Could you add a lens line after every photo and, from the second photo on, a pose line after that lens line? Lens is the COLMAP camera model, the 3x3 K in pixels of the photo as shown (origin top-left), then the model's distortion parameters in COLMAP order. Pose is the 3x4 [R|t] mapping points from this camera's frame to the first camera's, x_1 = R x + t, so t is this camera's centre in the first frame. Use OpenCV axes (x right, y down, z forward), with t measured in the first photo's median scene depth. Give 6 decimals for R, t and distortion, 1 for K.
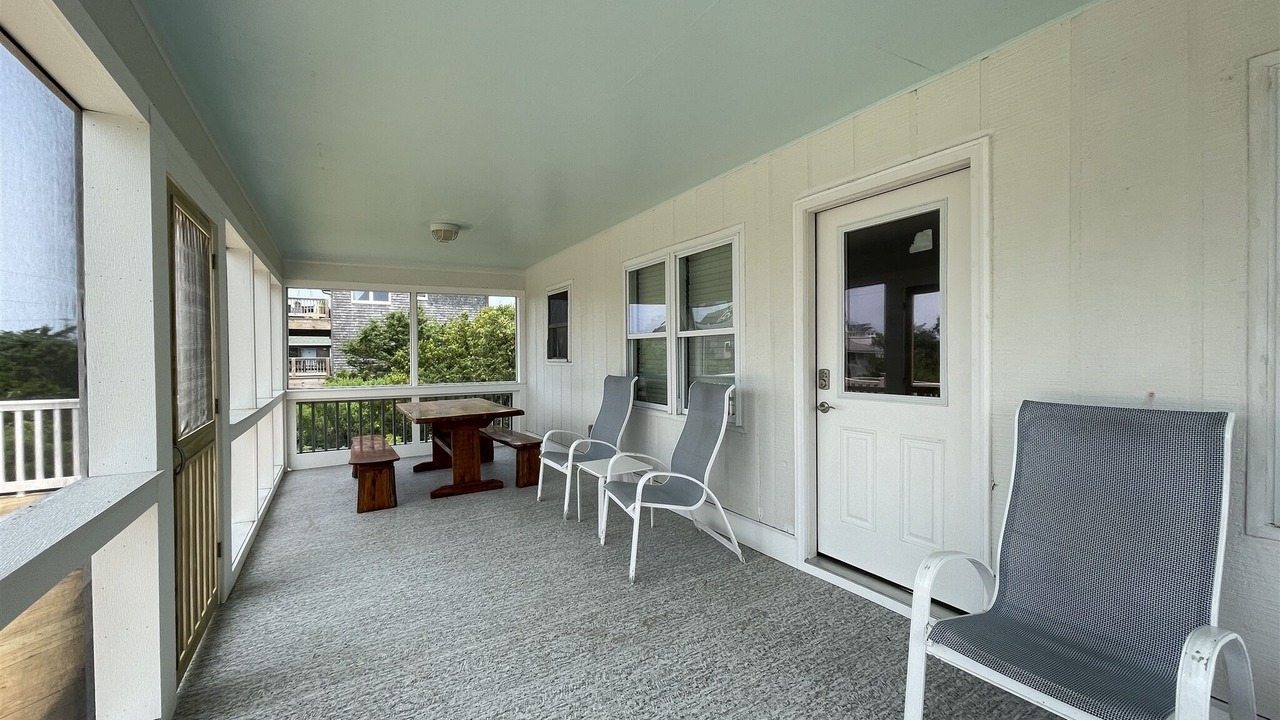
lens RADIAL K [[517.3, 0, 633.7], [0, 517.3, 362.5], [0, 0, 1]] dist [-0.001750, 0.000045]
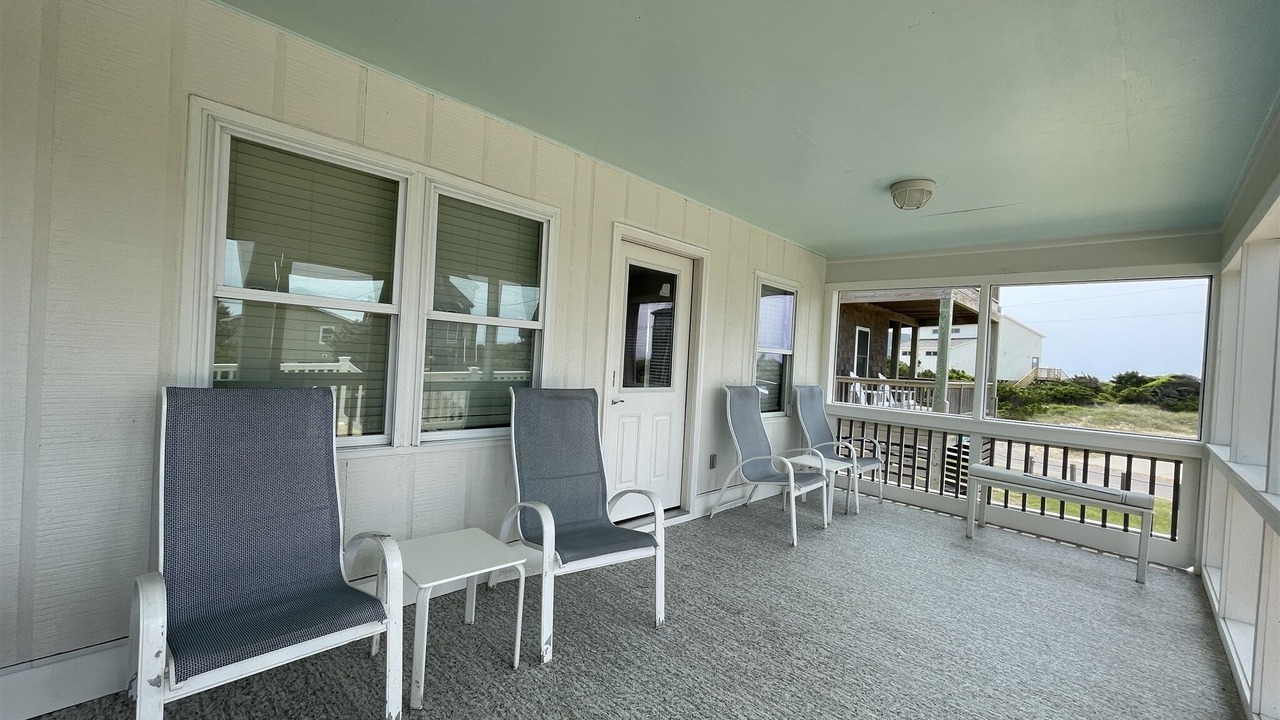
lens RADIAL K [[517.3, 0, 633.7], [0, 517.3, 362.5], [0, 0, 1]] dist [-0.001750, 0.000045]
pose [[-0.272985, 0.000975, 0.962018, -0.808284], [-0.030985, 0.999472, -0.009805, 0.005918], [-0.961519, -0.032485, -0.272811, 1.296132]]
